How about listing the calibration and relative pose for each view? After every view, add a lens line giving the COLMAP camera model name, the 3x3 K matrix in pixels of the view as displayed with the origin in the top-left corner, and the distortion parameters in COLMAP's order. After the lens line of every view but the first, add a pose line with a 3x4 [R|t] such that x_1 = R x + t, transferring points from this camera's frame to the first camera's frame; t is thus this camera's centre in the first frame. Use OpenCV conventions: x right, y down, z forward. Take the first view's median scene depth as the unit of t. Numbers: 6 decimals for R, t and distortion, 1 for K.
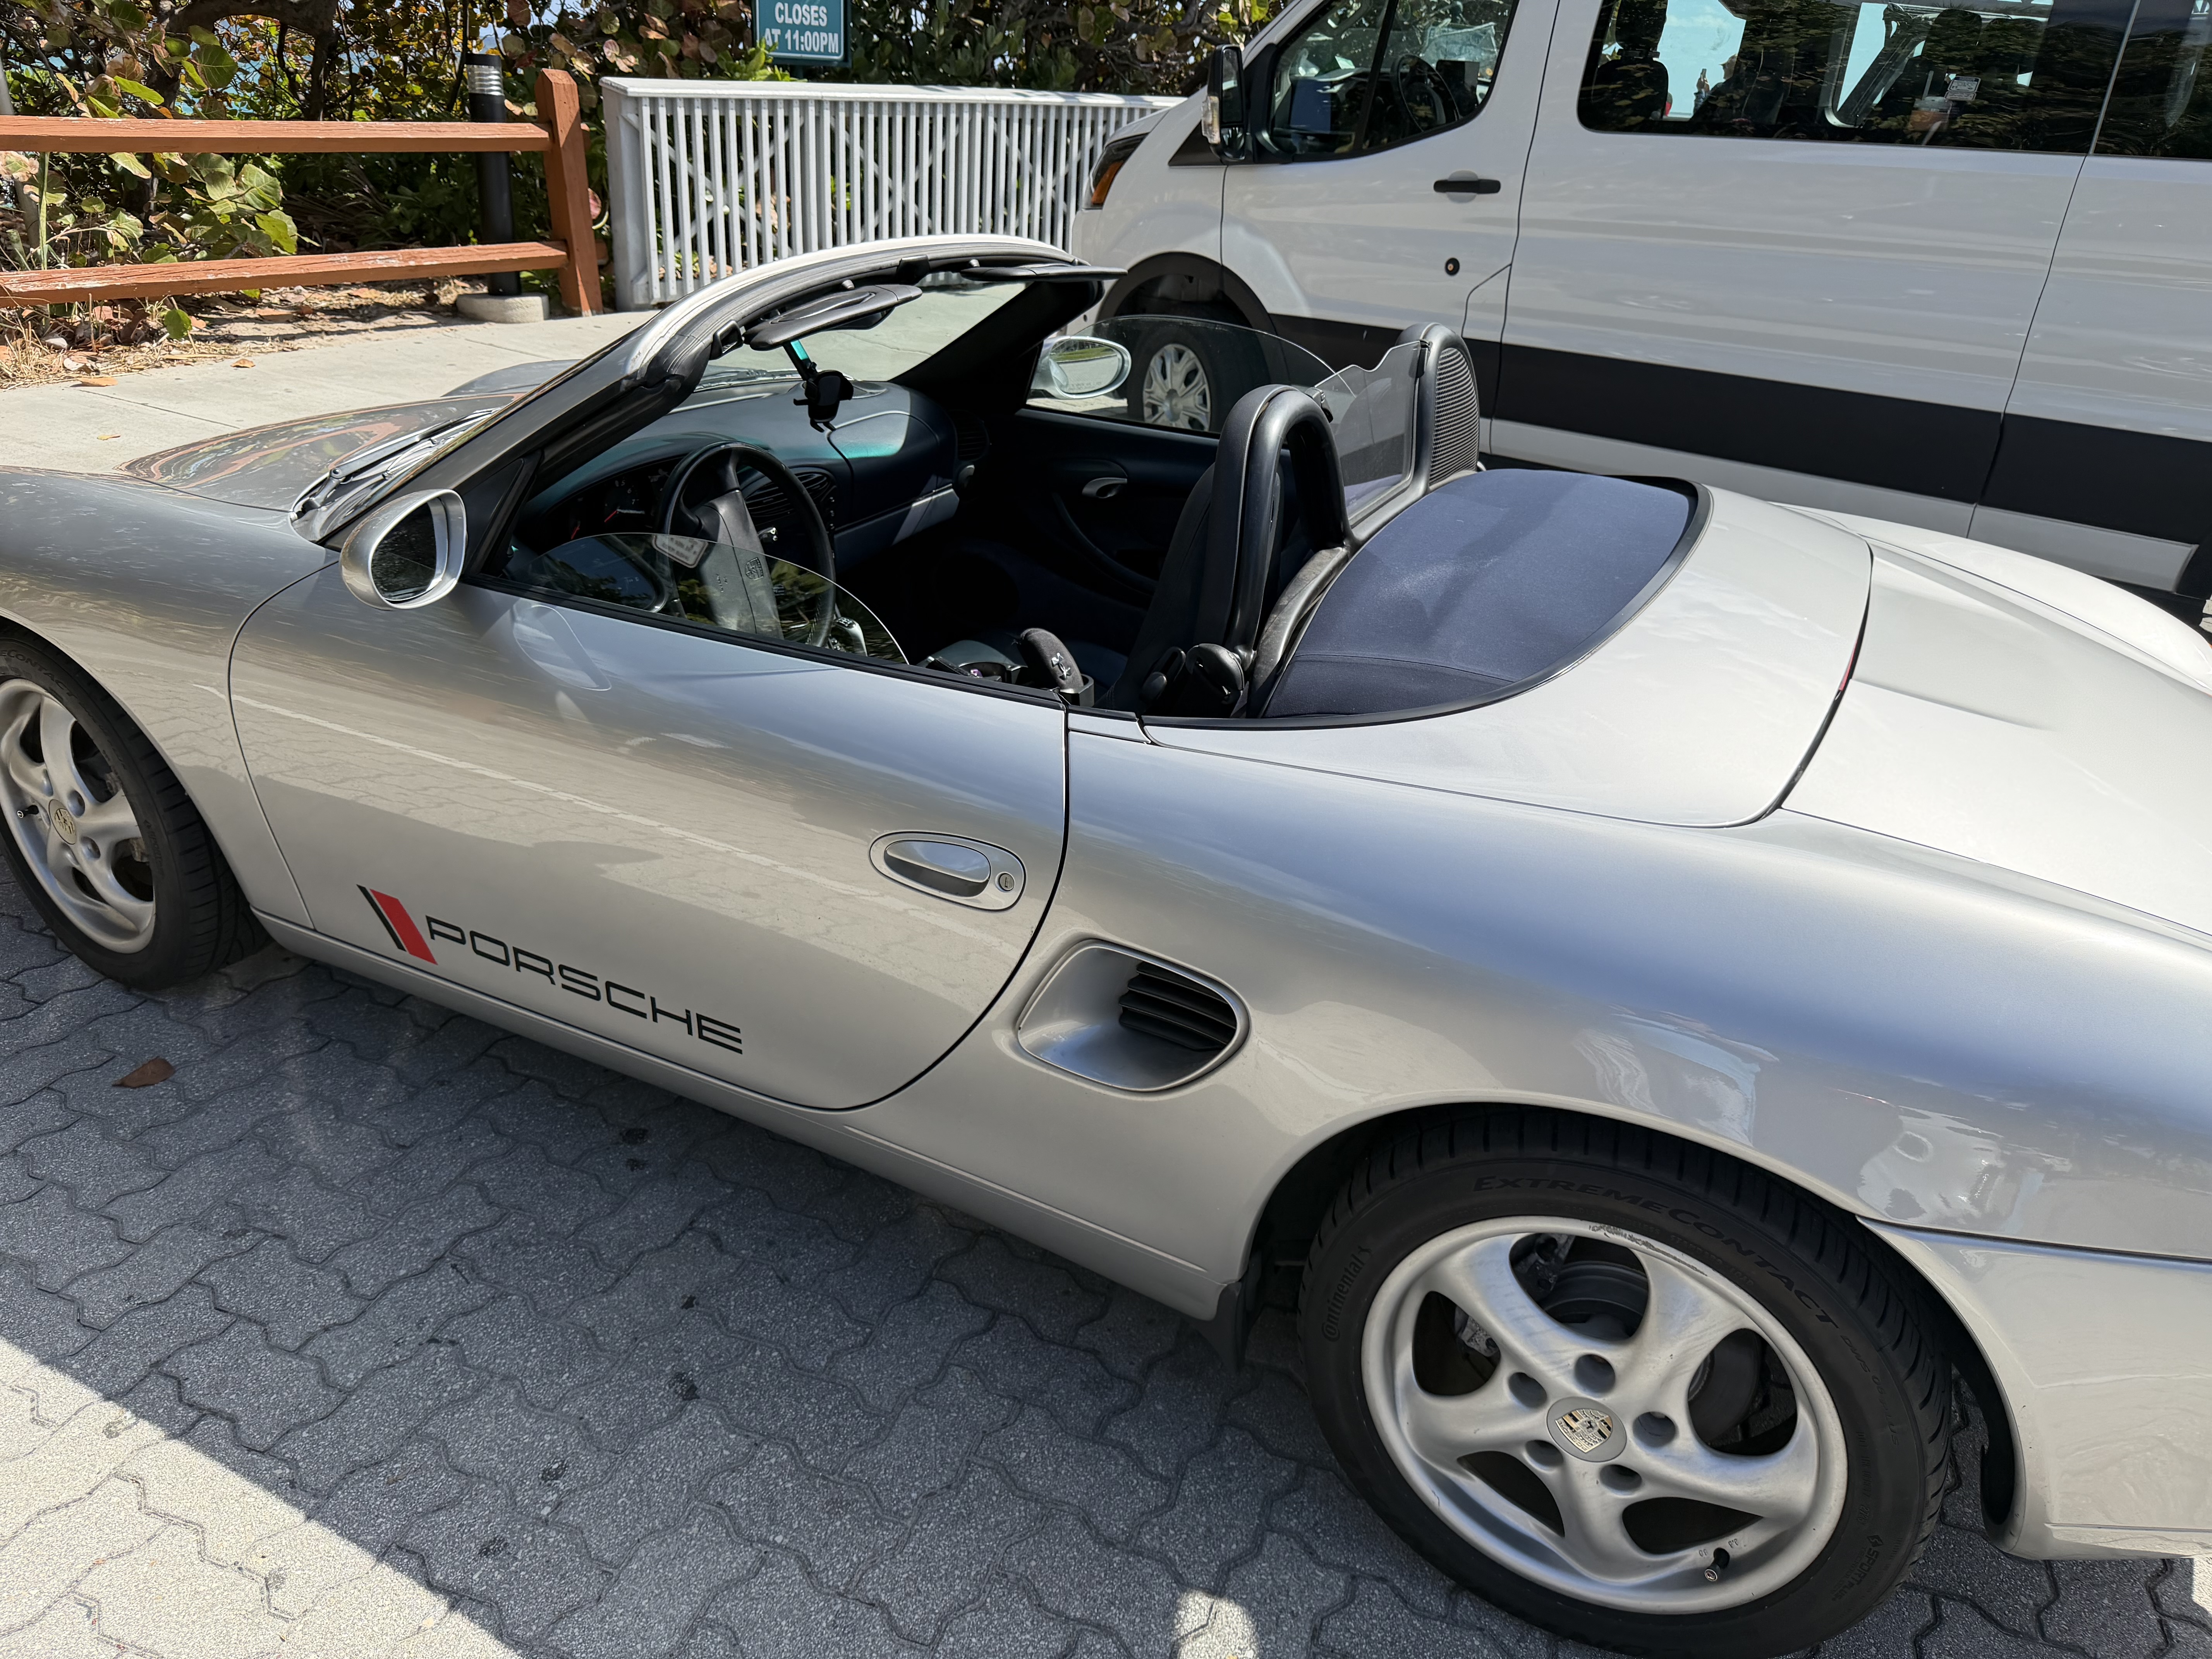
lens RADIAL K [[1522.9, 0, 1107.9], [0, 1522.9, 888.0], [0, 0, 1]] dist [0.036712, -0.047649]
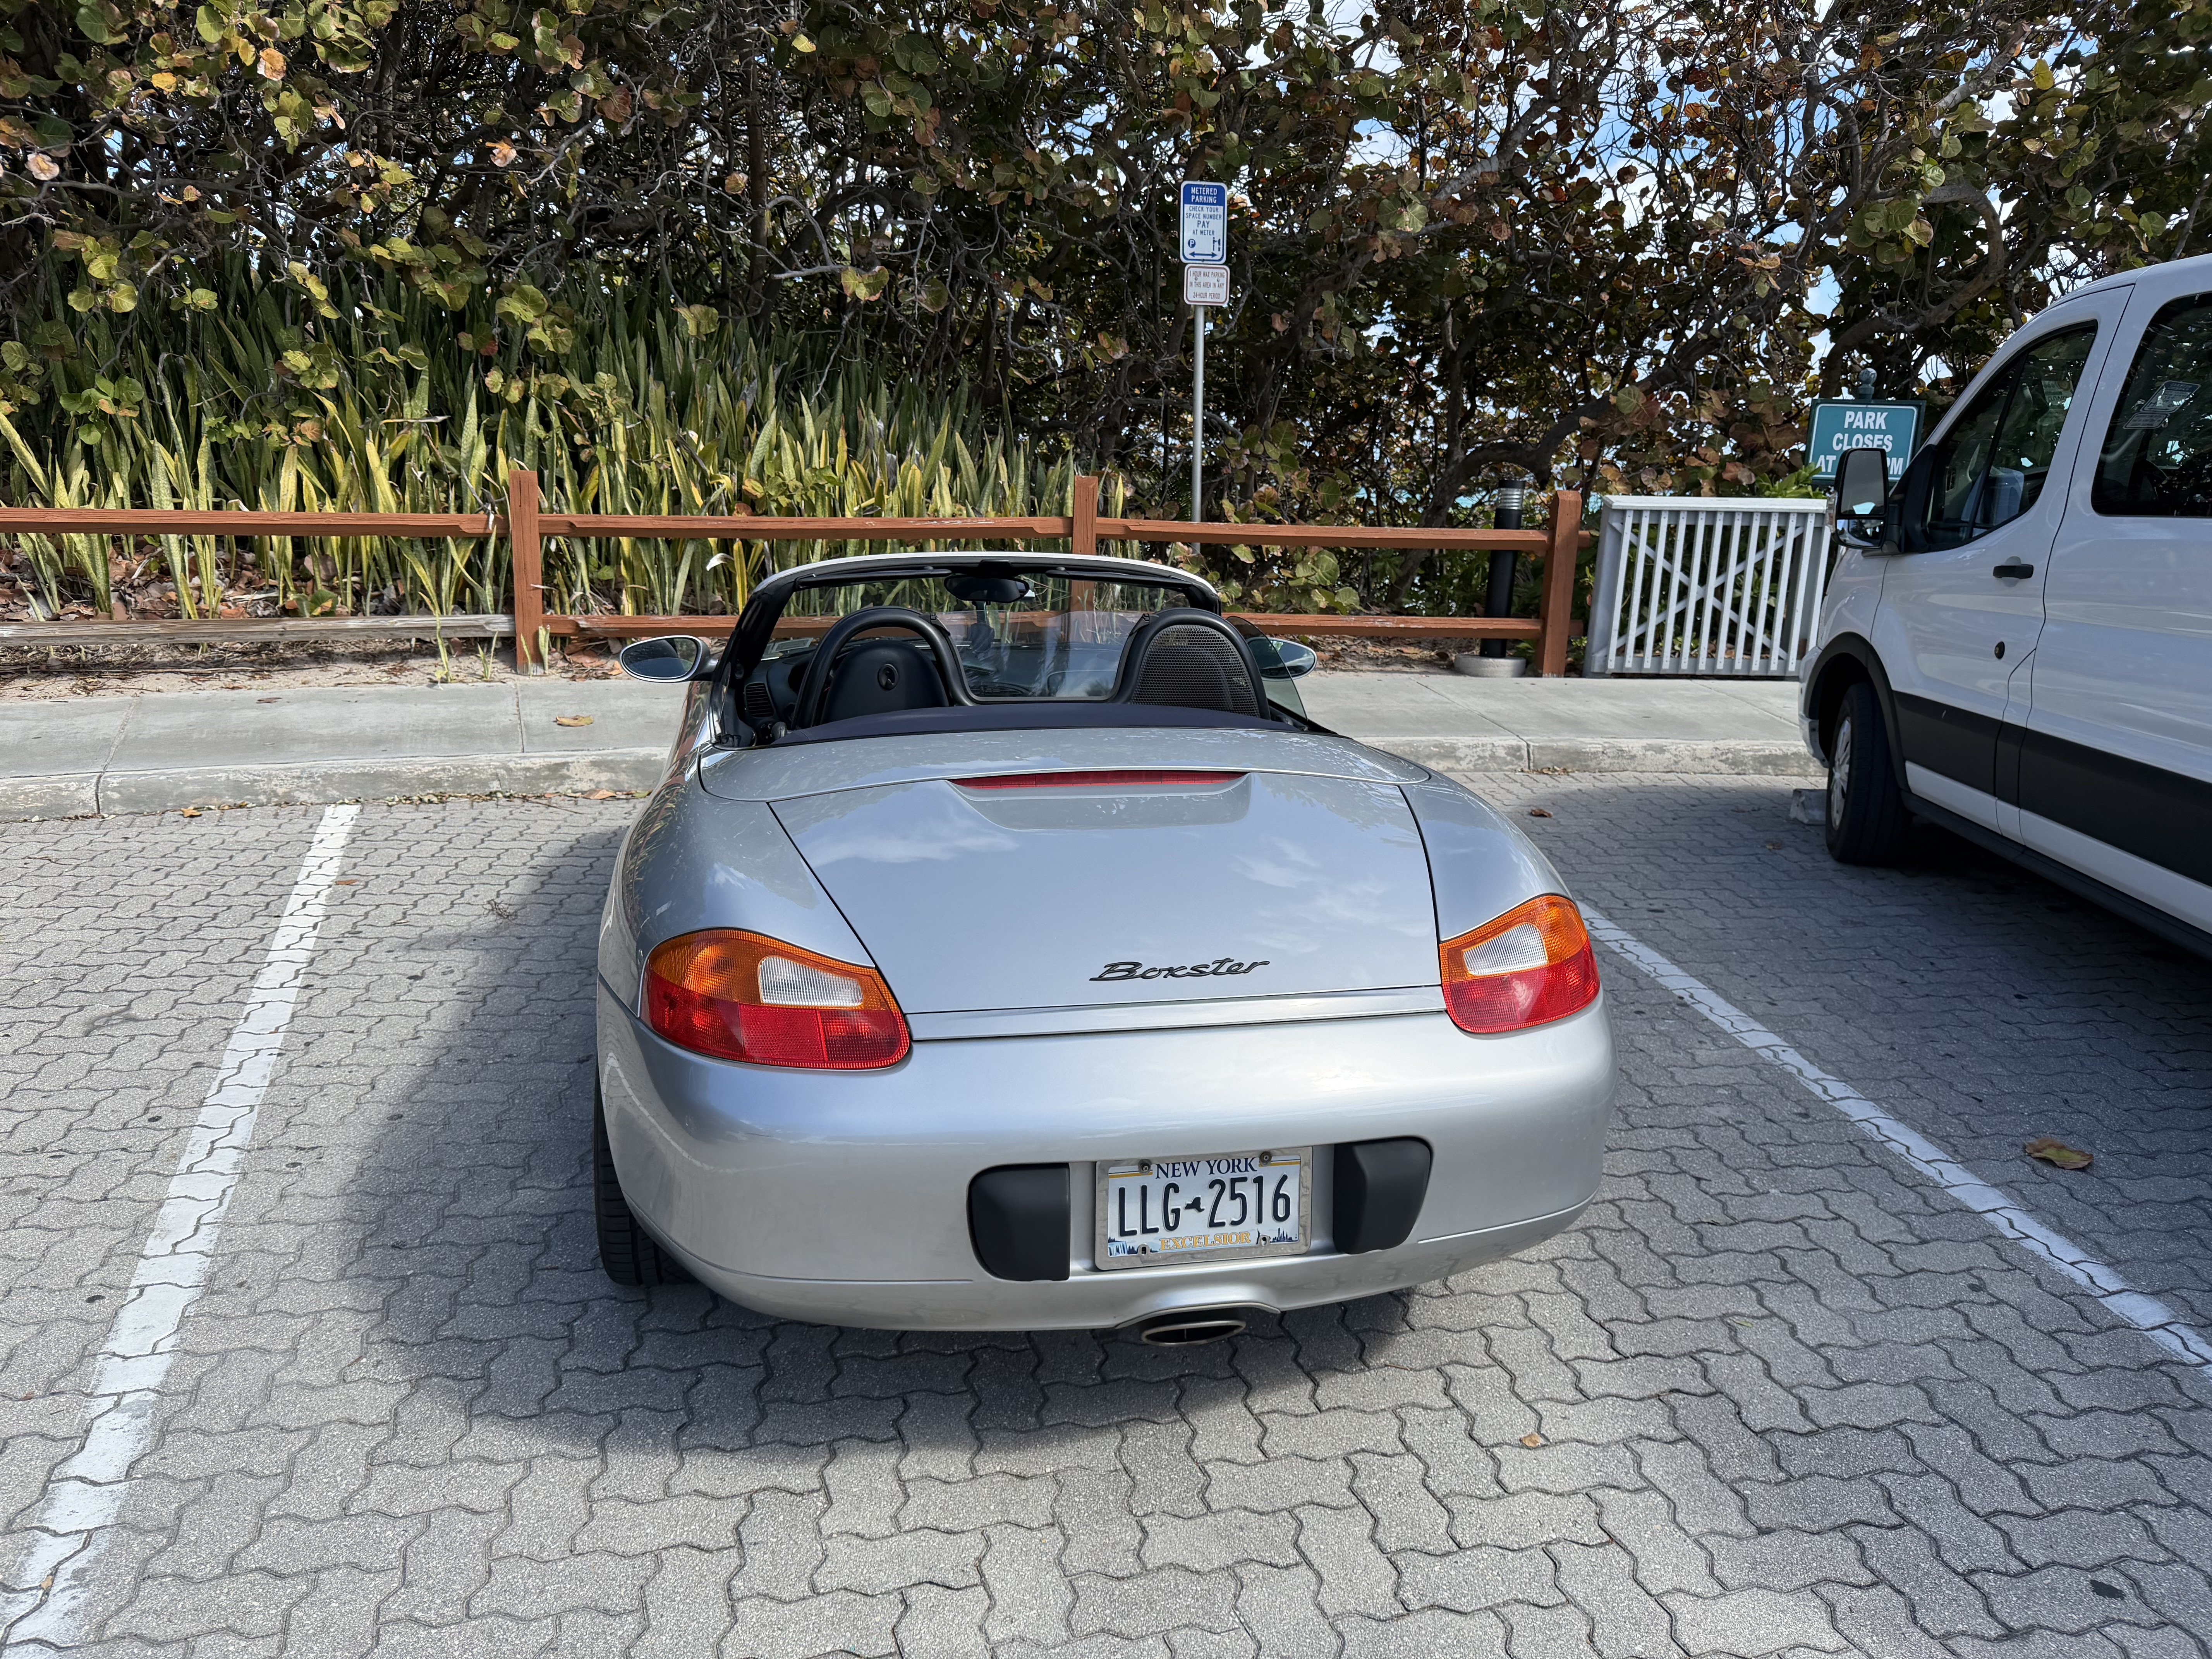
lens RADIAL K [[1552.4, 0, 1110.5], [0, 1552.4, 893.6], [0, 0, 1]] dist [0.042027, -0.070428]
pose [[0.619842, 0.178363, -0.764187, 0.442560], [-0.363175, 0.928461, -0.077870, 0.005631], [0.695629, 0.325801, 0.640277, 0.034105]]
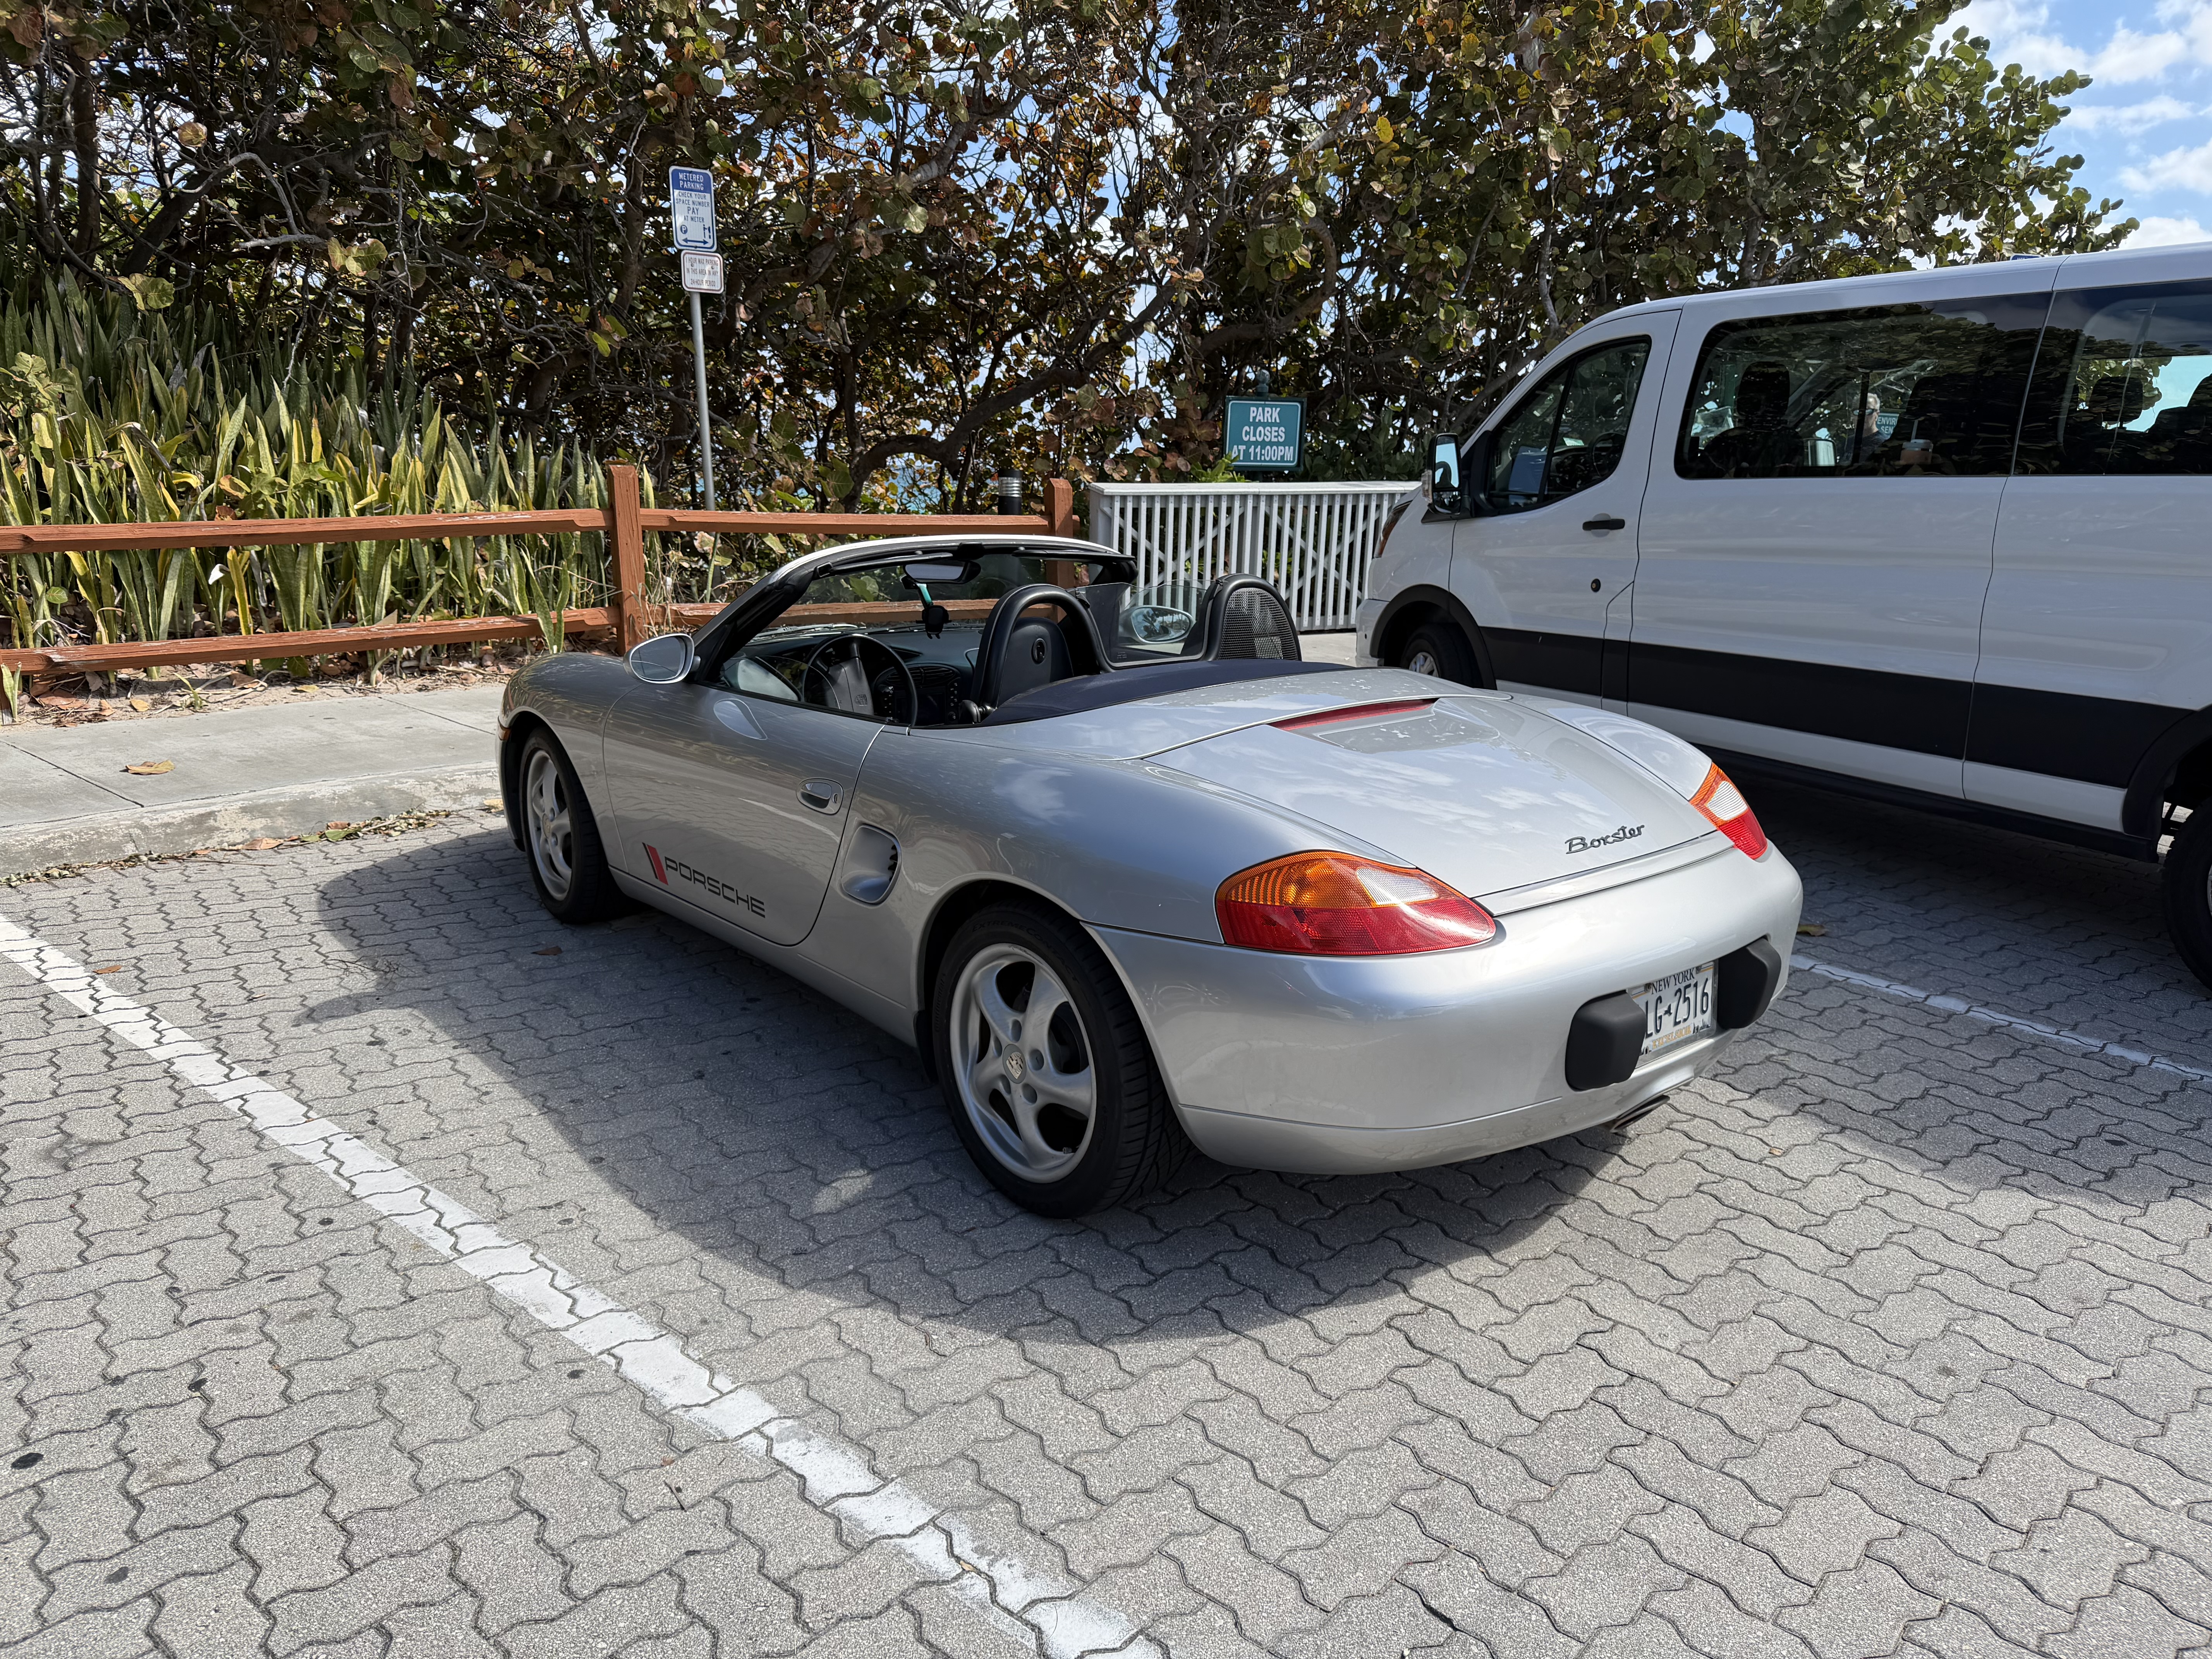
lens RADIAL K [[1515.1, 0, 1097.3], [0, 1515.1, 964.0], [0, 0, 1]] dist [0.049902, -0.065528]
pose [[0.920532, 0.083421, -0.381656, 0.237735], [-0.153491, 0.975603, -0.156968, 0.107918], [0.359251, 0.203075, 0.910878, -0.156488]]
